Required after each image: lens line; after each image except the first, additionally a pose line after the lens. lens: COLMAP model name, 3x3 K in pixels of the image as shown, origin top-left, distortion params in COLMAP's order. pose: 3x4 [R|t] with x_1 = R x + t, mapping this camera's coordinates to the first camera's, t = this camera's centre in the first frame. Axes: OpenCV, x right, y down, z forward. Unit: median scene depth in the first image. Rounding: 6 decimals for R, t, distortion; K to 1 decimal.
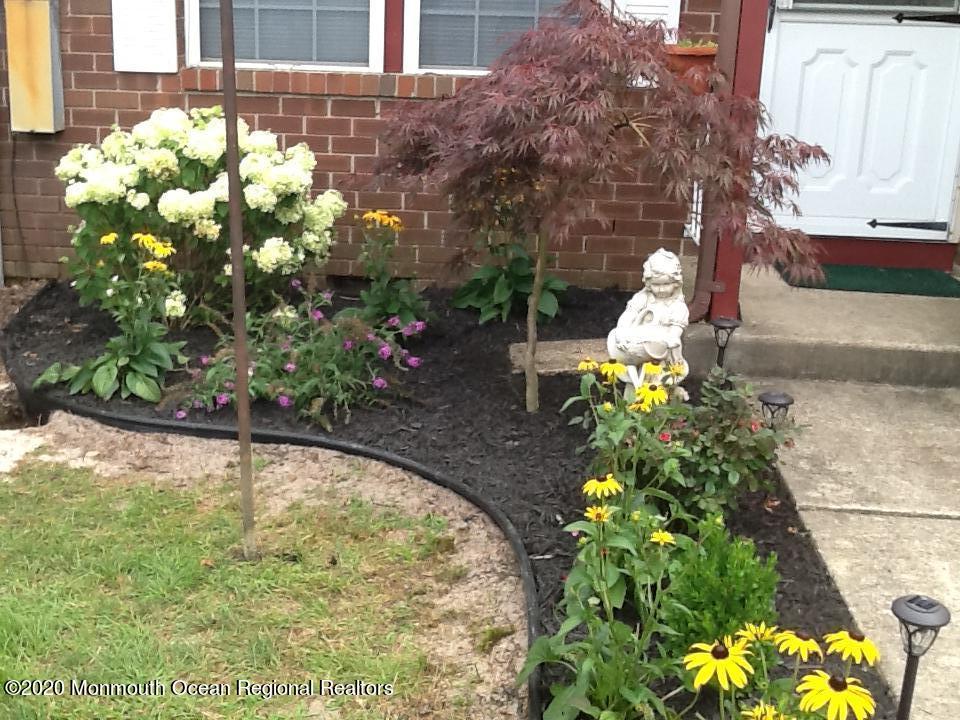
lens RADIAL K [[1176.6, 0, 433.0], [0, 1176.6, 360.6], [0, 0, 1]] dist [0.014299, -0.068666]
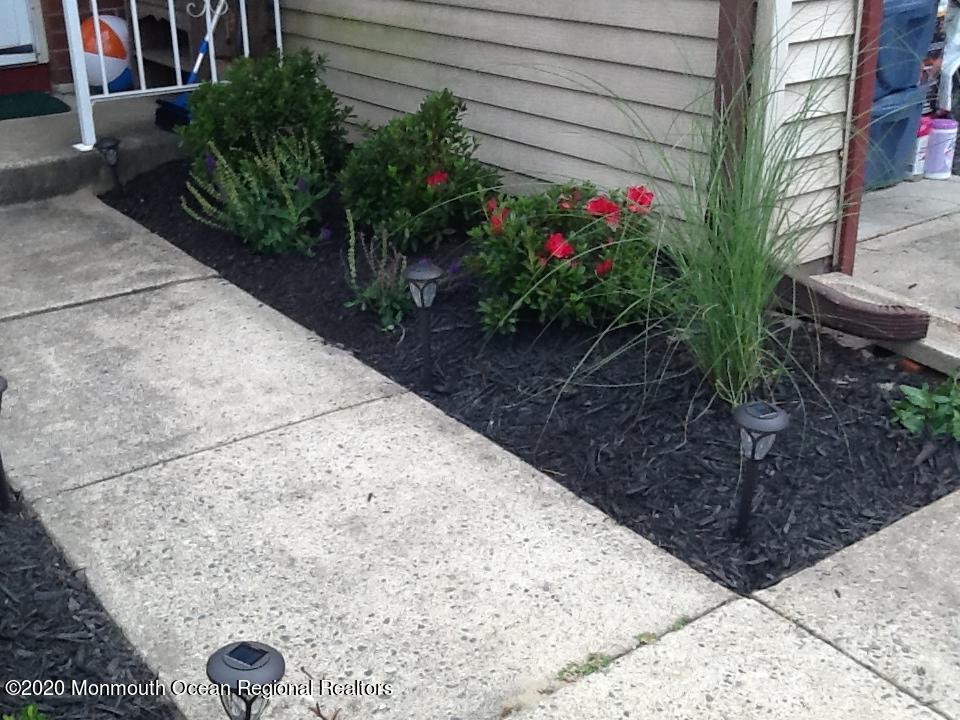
lens RADIAL K [[1176.6, 0, 433.0], [0, 1176.6, 360.6], [0, 0, 1]] dist [0.014299, -0.068666]
pose [[0.779150, -0.289391, 0.556039, 0.069708], [0.220227, 0.956881, 0.189417, 0.037248], [-0.586878, -0.025130, 0.809285, -0.060325]]
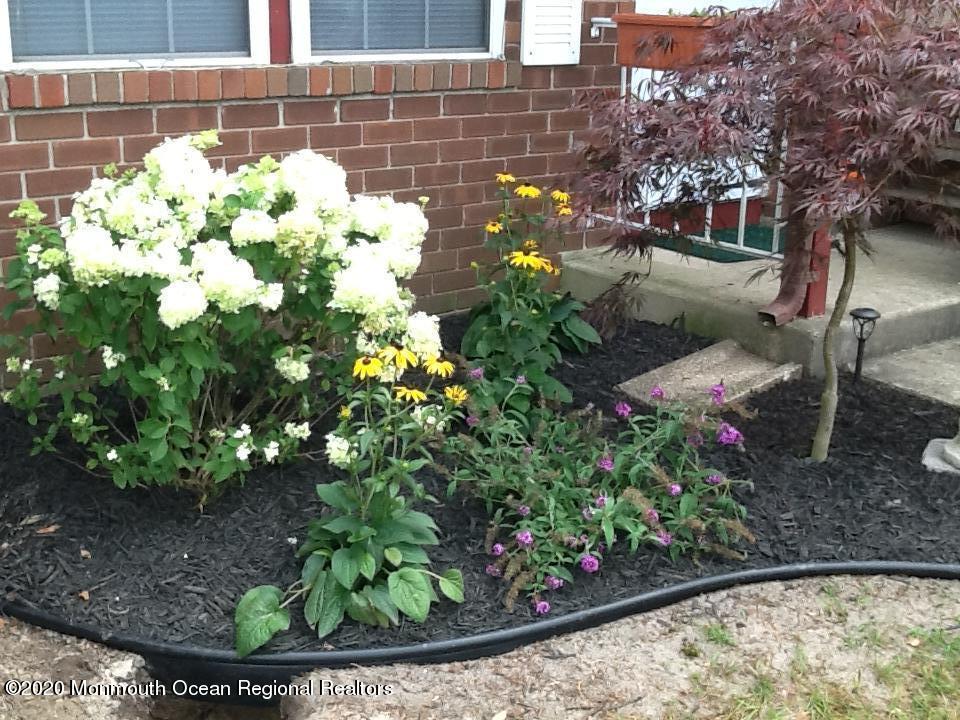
lens RADIAL K [[1176.6, 0, 433.0], [0, 1176.6, 360.6], [0, 0, 1]] dist [0.014299, -0.068666]
pose [[0.754207, -0.212867, 0.621177, -0.571264], [0.192035, 0.976141, 0.101346, -0.148557], [-0.627929, 0.042852, 0.777090, 0.468055]]
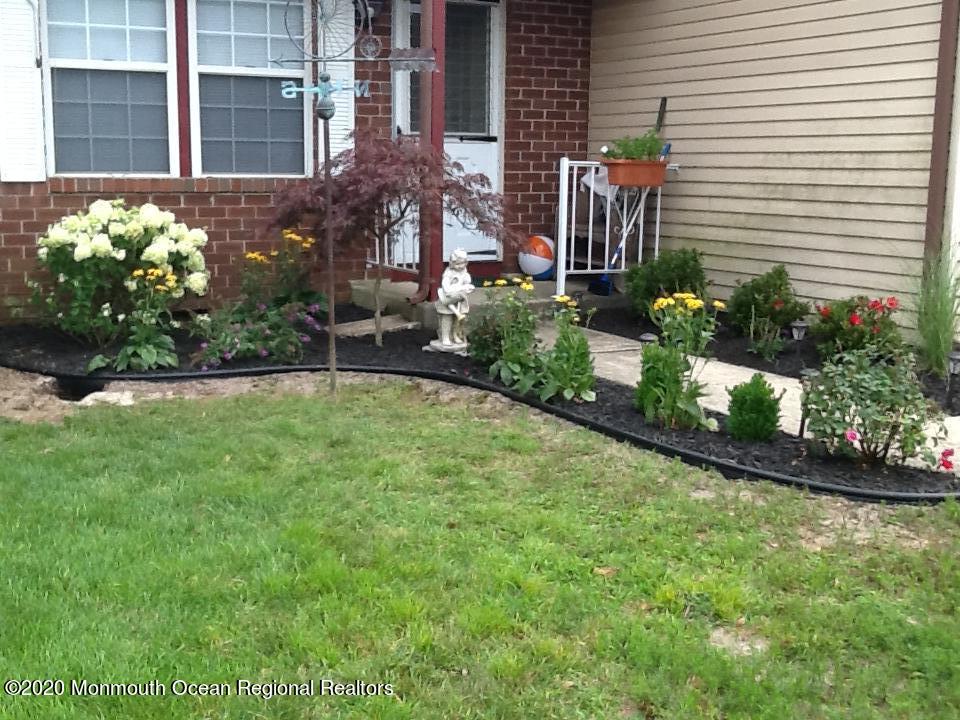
lens RADIAL K [[1176.6, 0, 433.0], [0, 1176.6, 360.6], [0, 0, 1]] dist [0.014299, -0.068666]
pose [[0.846117, -0.108943, 0.521745, -0.739025], [0.161431, 0.985290, -0.056060, 0.165216], [-0.507963, 0.131659, 0.851258, -0.564650]]
